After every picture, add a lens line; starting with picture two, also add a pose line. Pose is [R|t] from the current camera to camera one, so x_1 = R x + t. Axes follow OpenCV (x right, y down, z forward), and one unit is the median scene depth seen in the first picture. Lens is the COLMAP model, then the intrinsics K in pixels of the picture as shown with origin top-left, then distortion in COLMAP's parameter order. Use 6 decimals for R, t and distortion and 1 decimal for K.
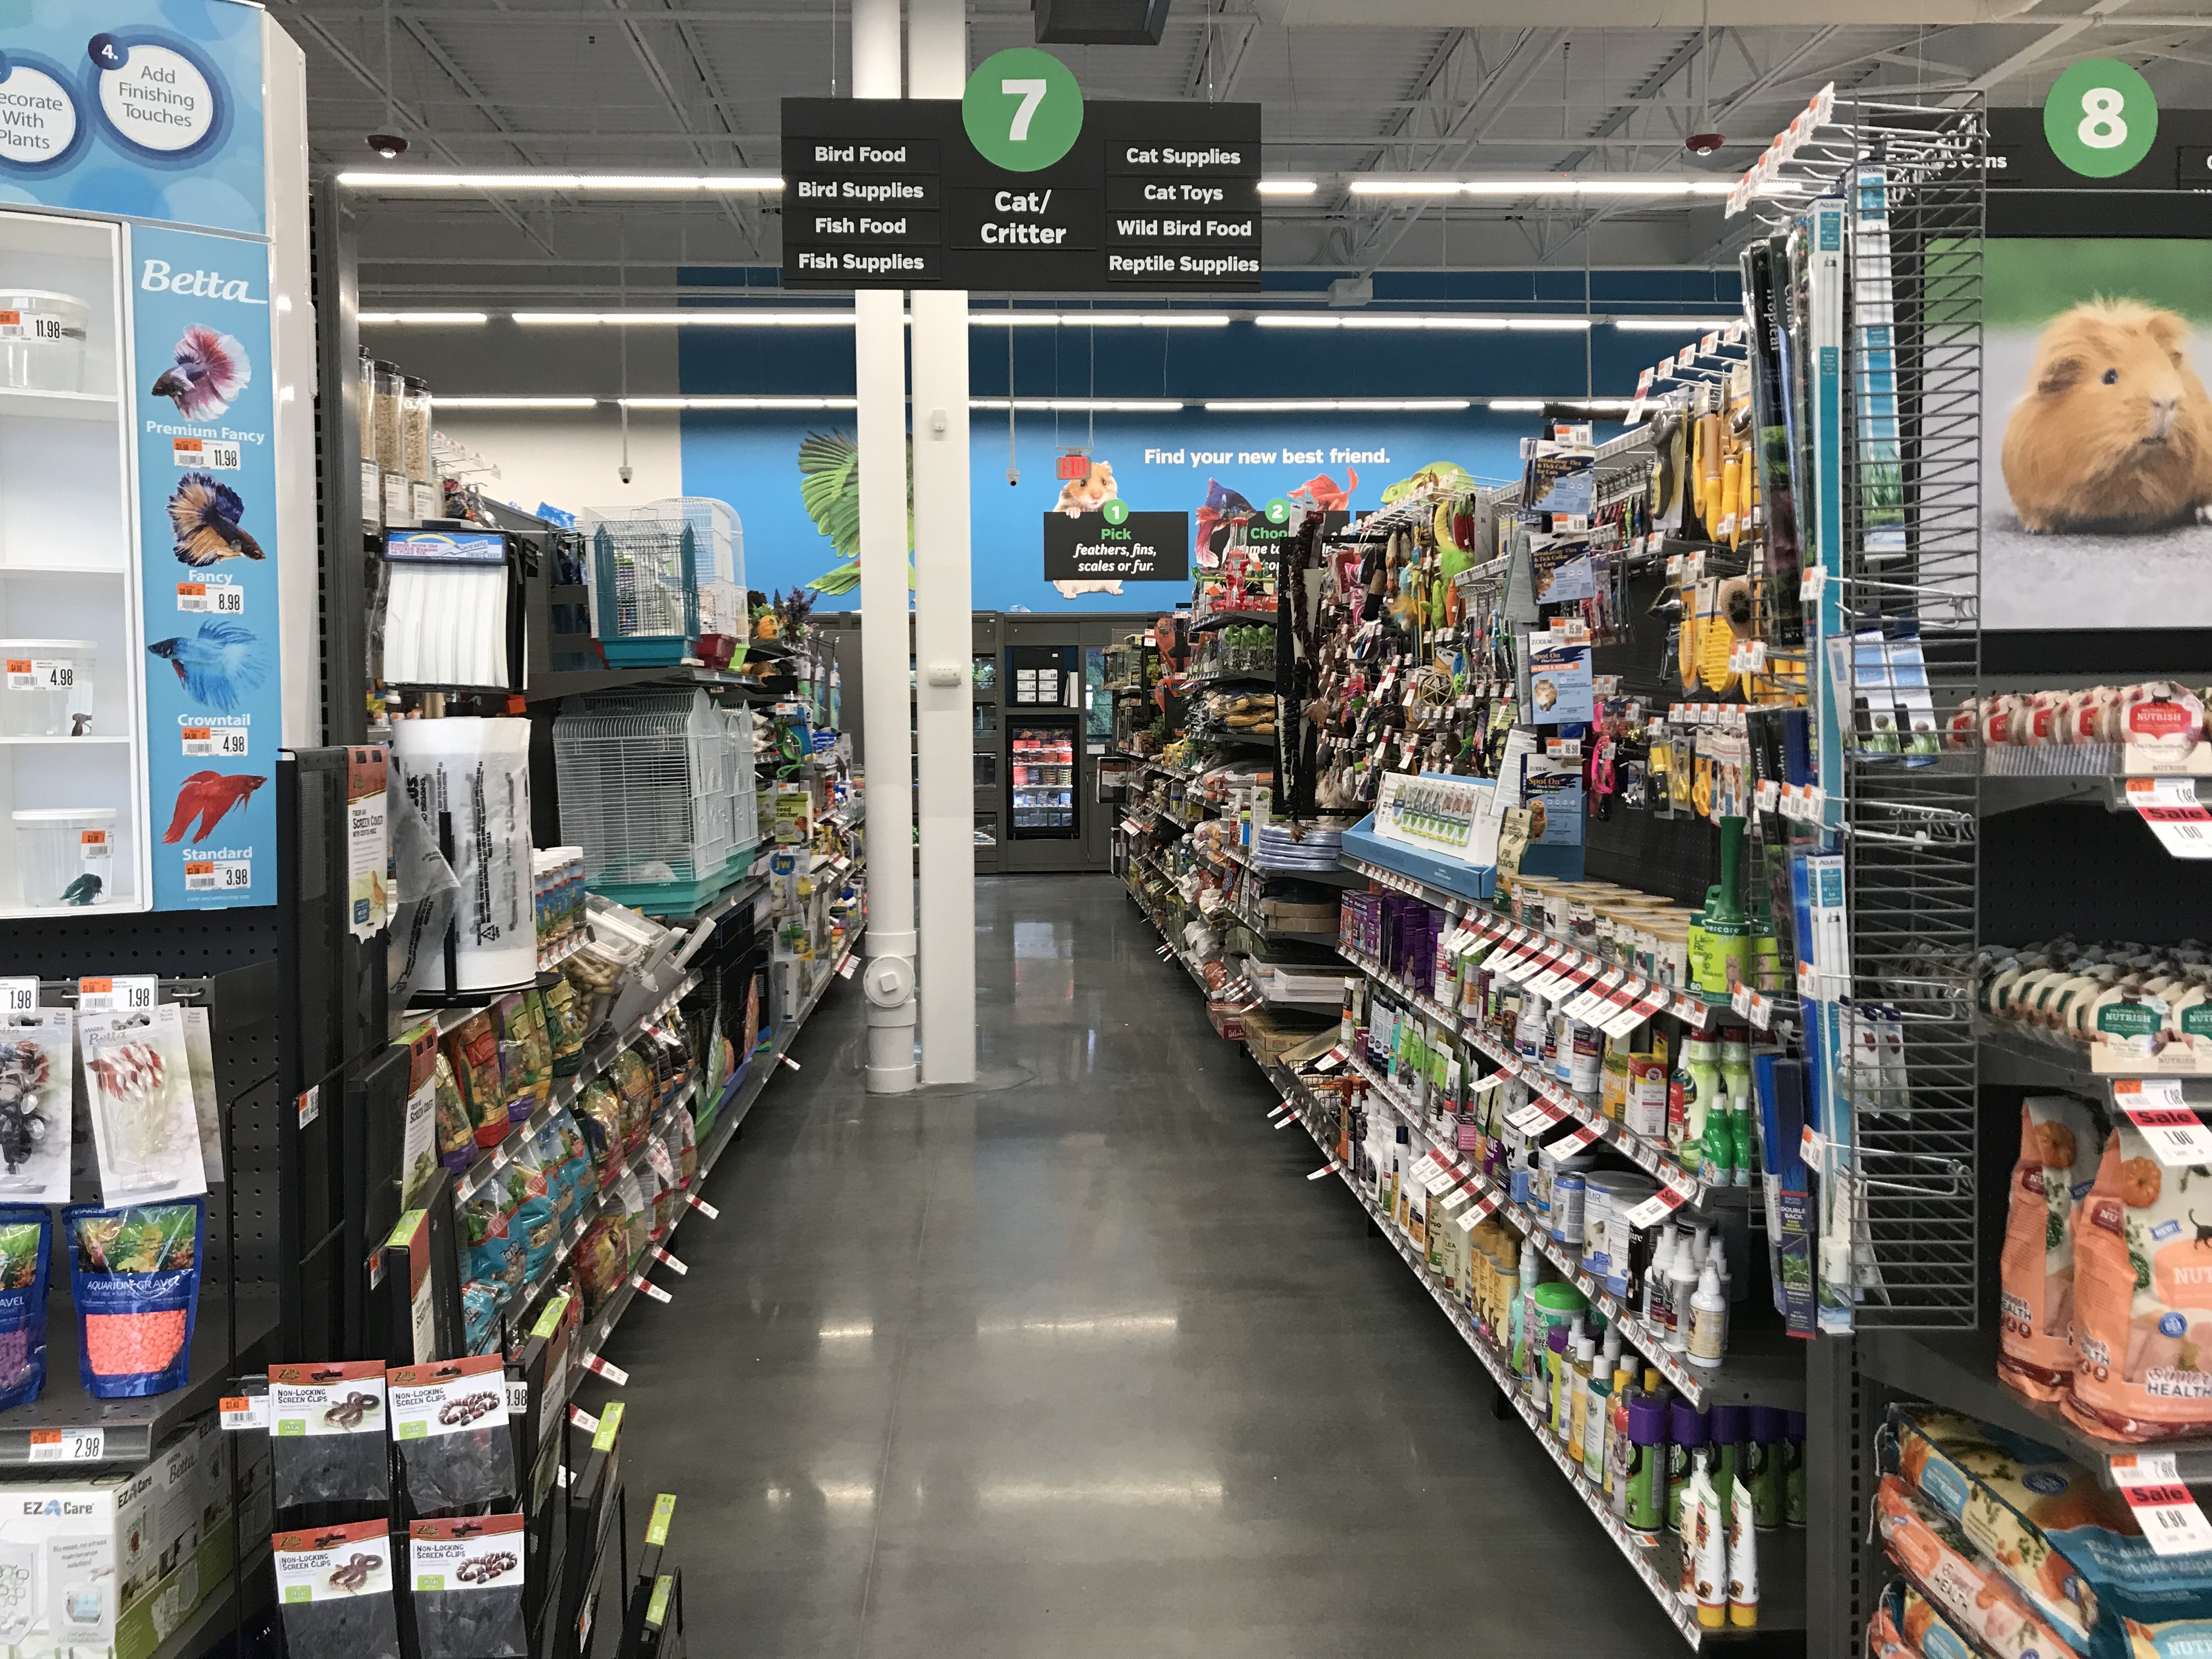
lens RADIAL K [[1818.9, 0, 1106.5], [0, 1818.9, 837.3], [0, 0, 1]] dist [0.040937, -0.065643]
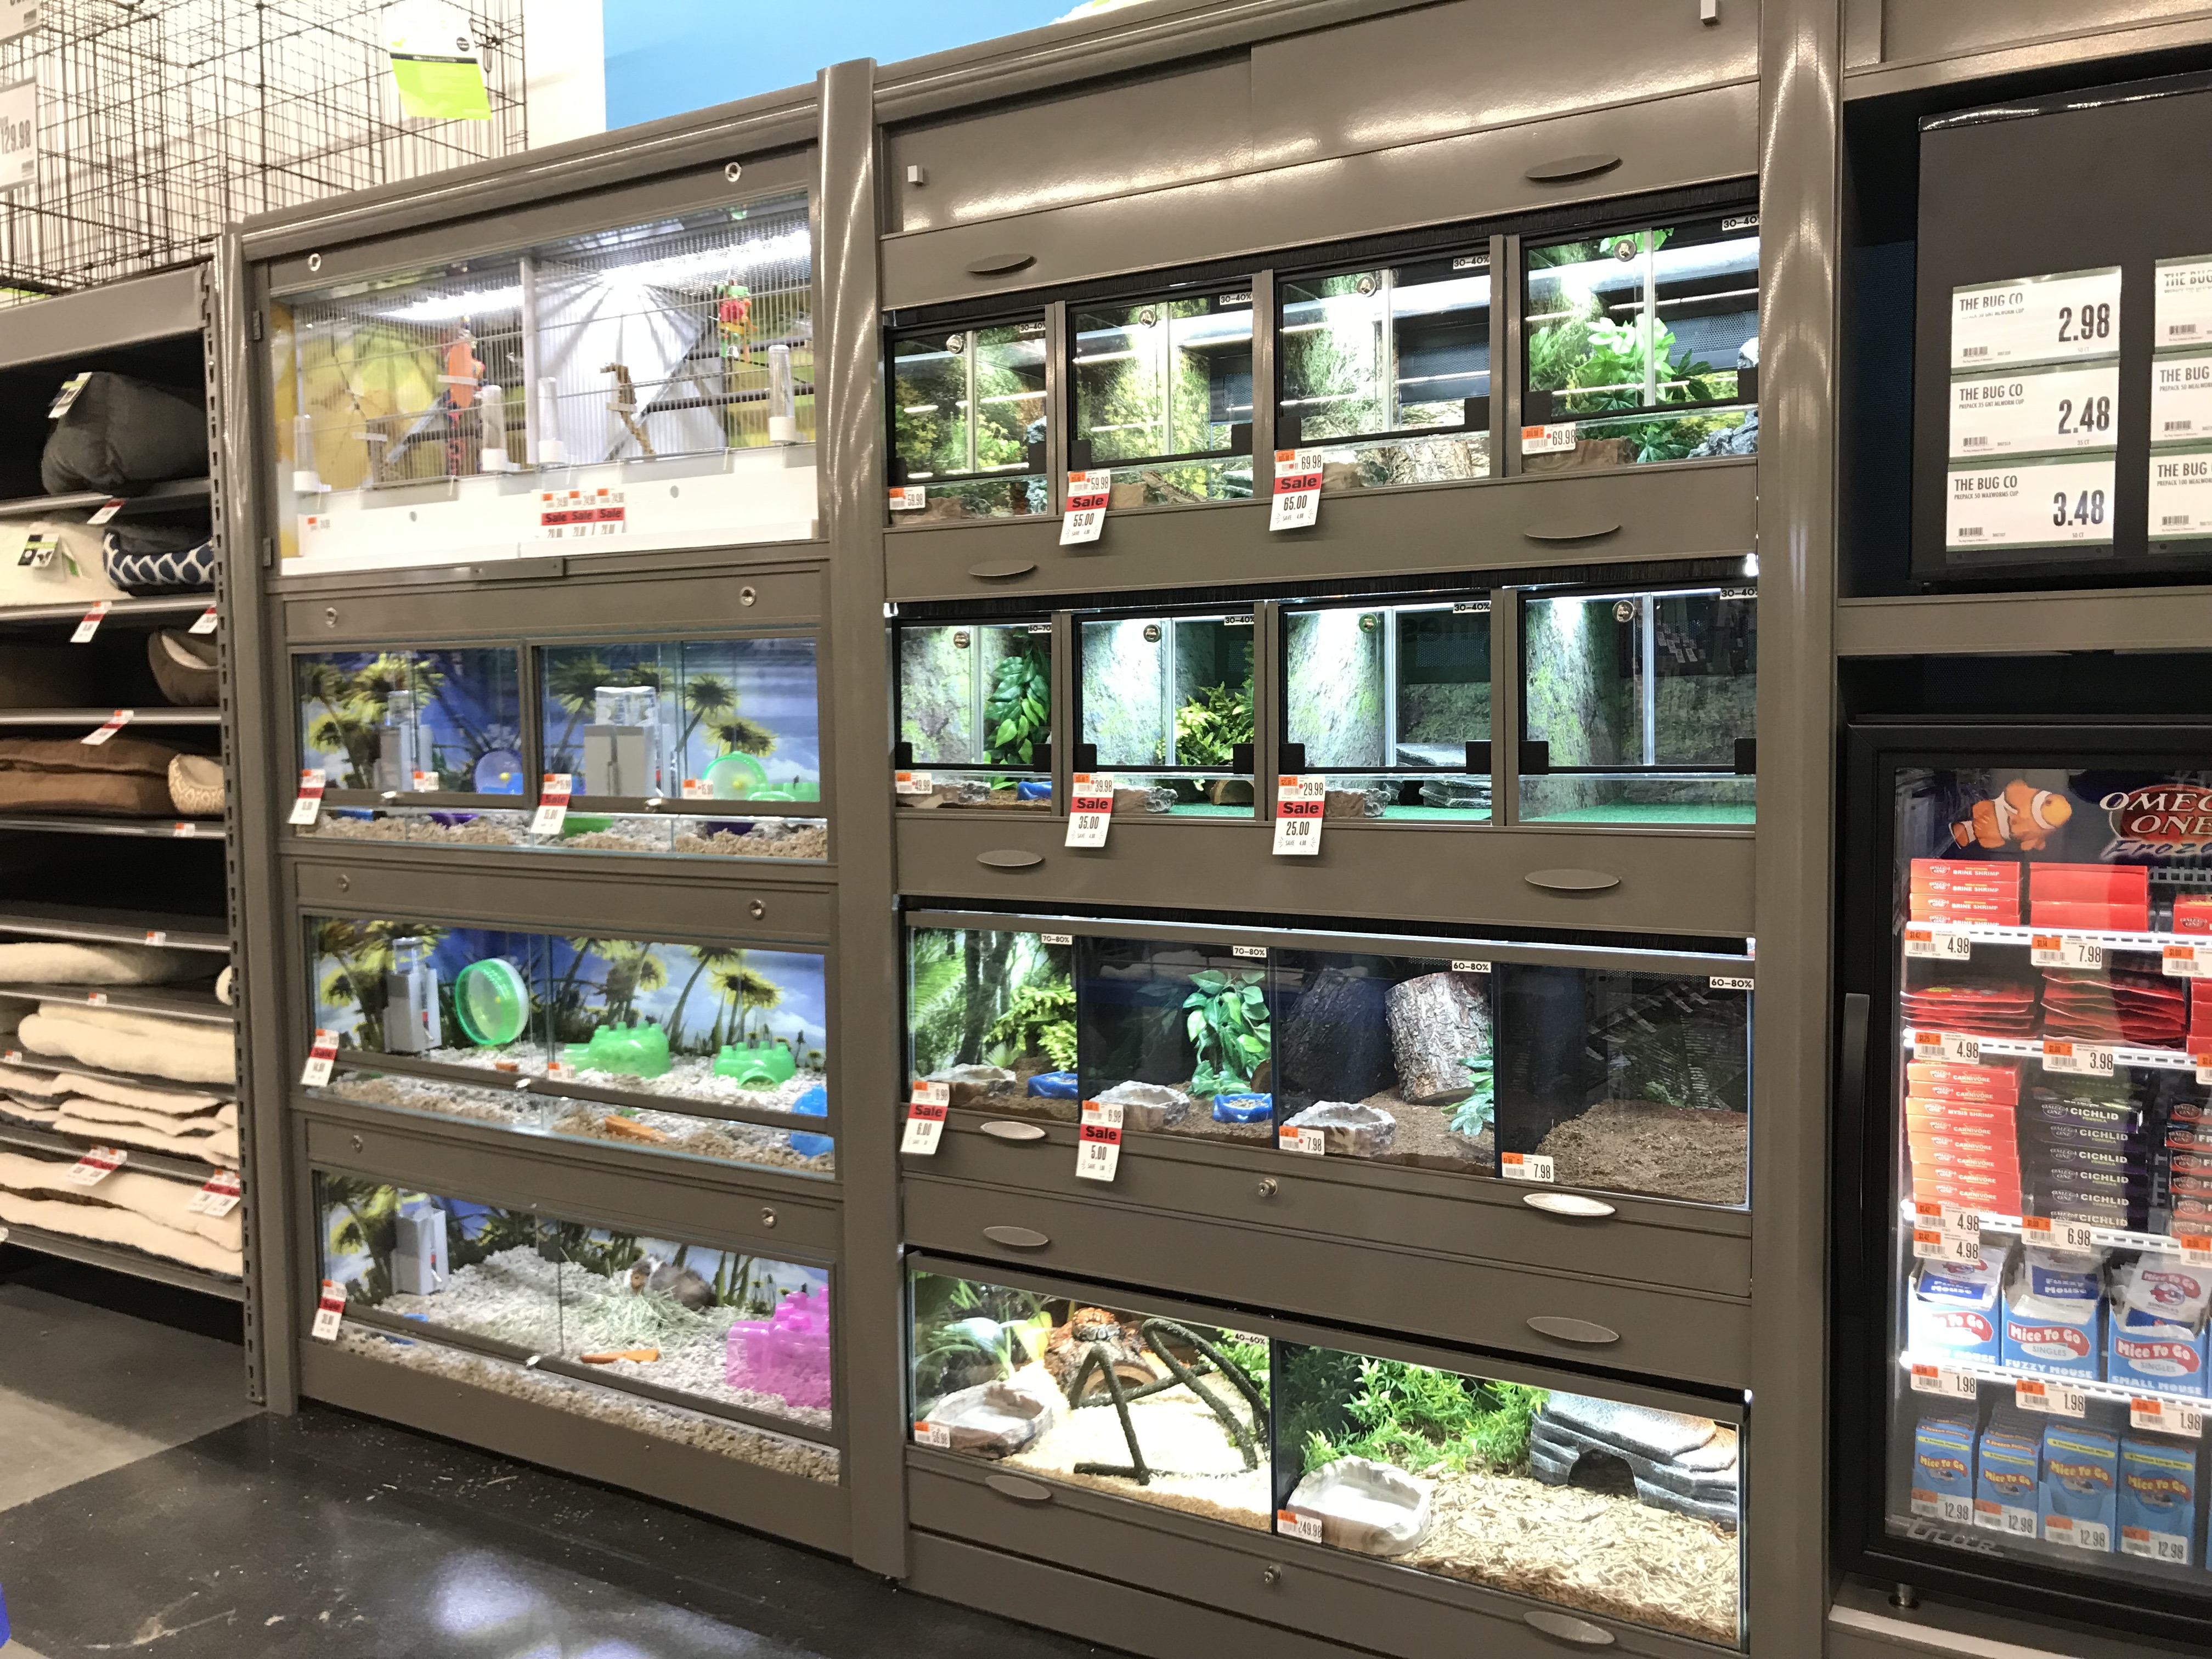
lens RADIAL K [[1818.9, 0, 1106.1], [0, 1818.9, 825.9], [0, 0, 1]] dist [0.040937, -0.065643]
pose [[0.832945, 0.024515, -0.552813, -0.027242], [-0.030091, 0.999547, -0.001014, -0.053855], [0.552538, 0.017479, 0.833305, 0.864017]]
